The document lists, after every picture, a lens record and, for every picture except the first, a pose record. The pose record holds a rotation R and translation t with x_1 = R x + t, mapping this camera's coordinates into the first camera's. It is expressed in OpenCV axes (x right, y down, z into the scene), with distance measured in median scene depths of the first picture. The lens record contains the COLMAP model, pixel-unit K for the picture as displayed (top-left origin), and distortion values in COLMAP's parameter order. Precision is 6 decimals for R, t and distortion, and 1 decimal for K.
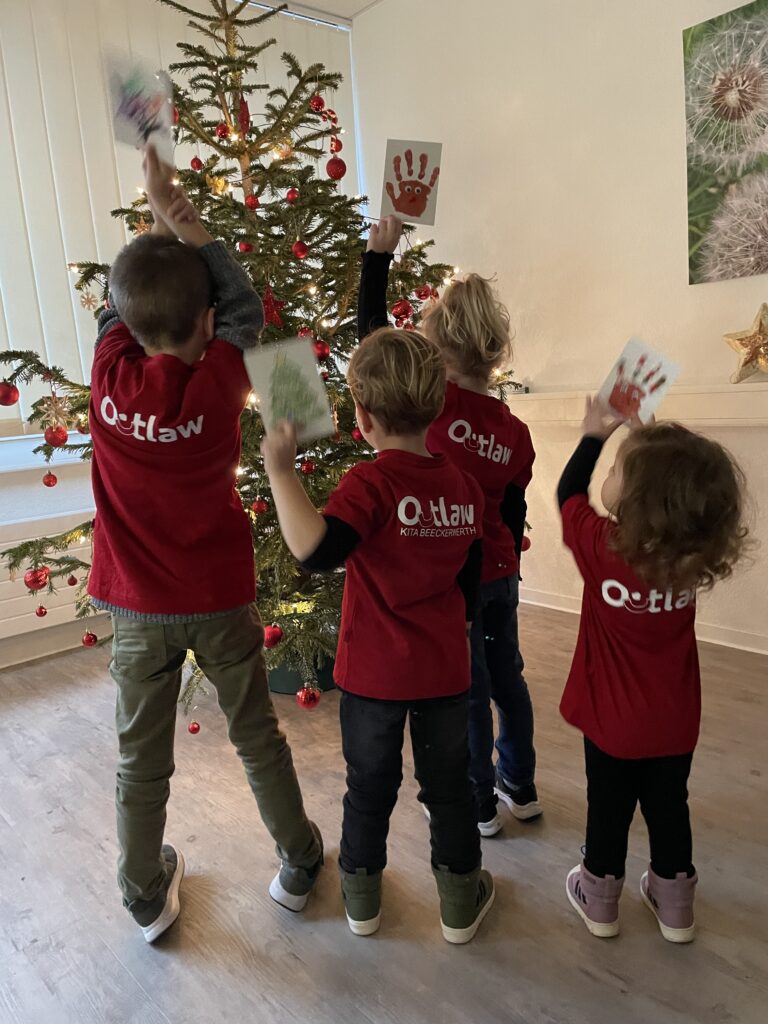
lens RADIAL K [[802.9, 0, 371.0], [0, 802.9, 516.4], [0, 0, 1]] dist [0.053898, -0.094036]
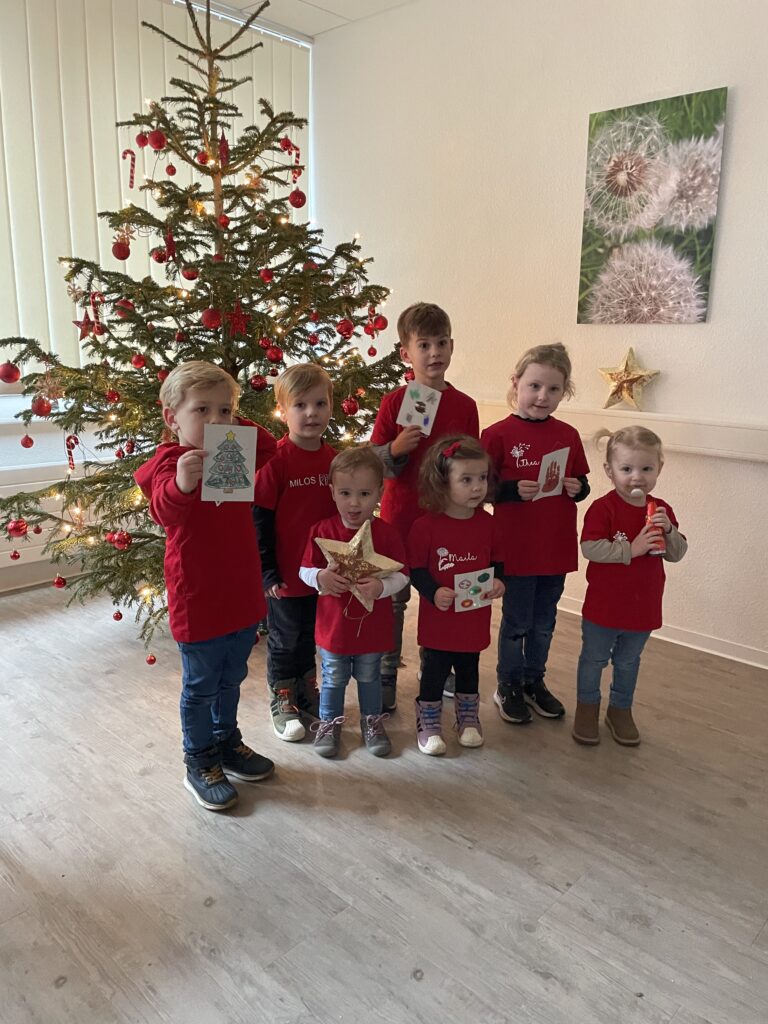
lens RADIAL K [[766.5, 0, 384.0], [0, 766.5, 512.0], [0, 0, 1]] dist [0.001696, 0.001067]
pose [[0.989644, 0.070092, 0.125265, -0.025259], [-0.075058, 0.996552, 0.035364, -0.022430], [-0.122354, -0.044400, 0.991493, -0.146952]]
